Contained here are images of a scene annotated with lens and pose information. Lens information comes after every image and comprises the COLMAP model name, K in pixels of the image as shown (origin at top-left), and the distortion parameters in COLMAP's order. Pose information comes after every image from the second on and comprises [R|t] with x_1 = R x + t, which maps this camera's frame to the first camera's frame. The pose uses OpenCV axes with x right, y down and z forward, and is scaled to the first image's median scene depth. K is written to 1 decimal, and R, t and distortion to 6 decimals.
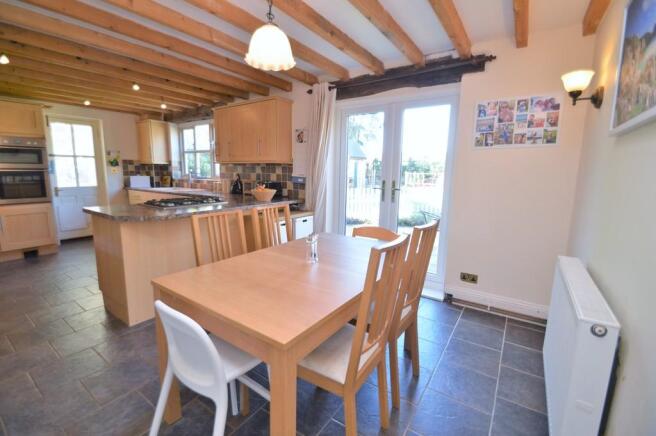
lens RADIAL K [[290.3, 0, 318.5], [0, 290.3, 216.8], [0, 0, 1]] dist [0.018472, -0.018724]
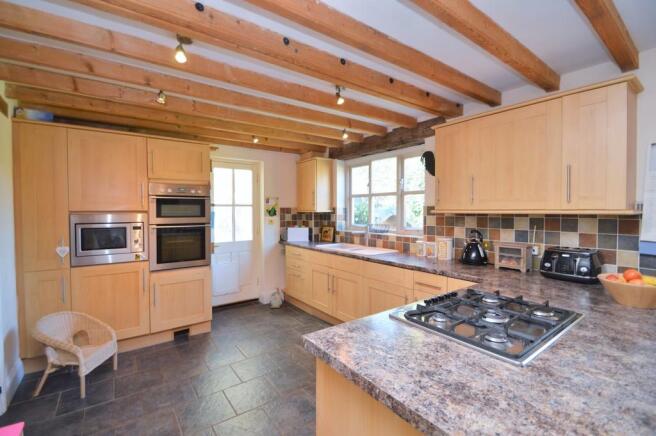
lens RADIAL K [[290.3, 0, 318.5], [0, 290.3, 216.8], [0, 0, 1]] dist [0.018472, -0.018724]
pose [[0.945460, -0.009474, -0.325601, -0.317493], [-0.033921, 0.991279, -0.127340, -0.073649], [0.323968, 0.131439, 0.936893, 0.284179]]
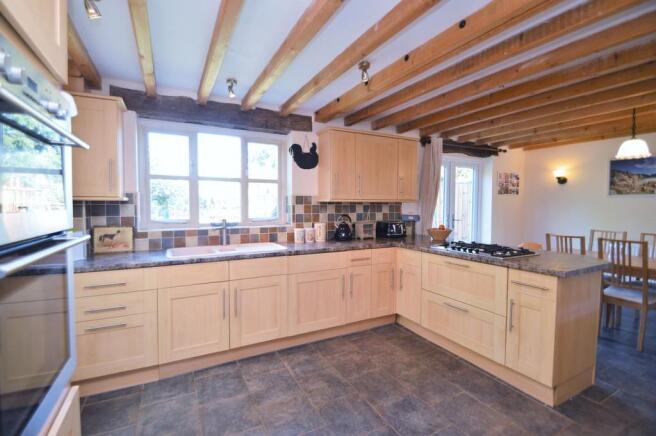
lens RADIAL K [[290.3, 0, 318.5], [0, 290.3, 216.8], [0, 0, 1]] dist [0.018472, -0.018724]
pose [[0.470182, -0.054869, 0.880862, -0.827310], [0.138317, 0.990314, -0.012144, -0.117540], [-0.871664, 0.127548, 0.473216, 0.569041]]
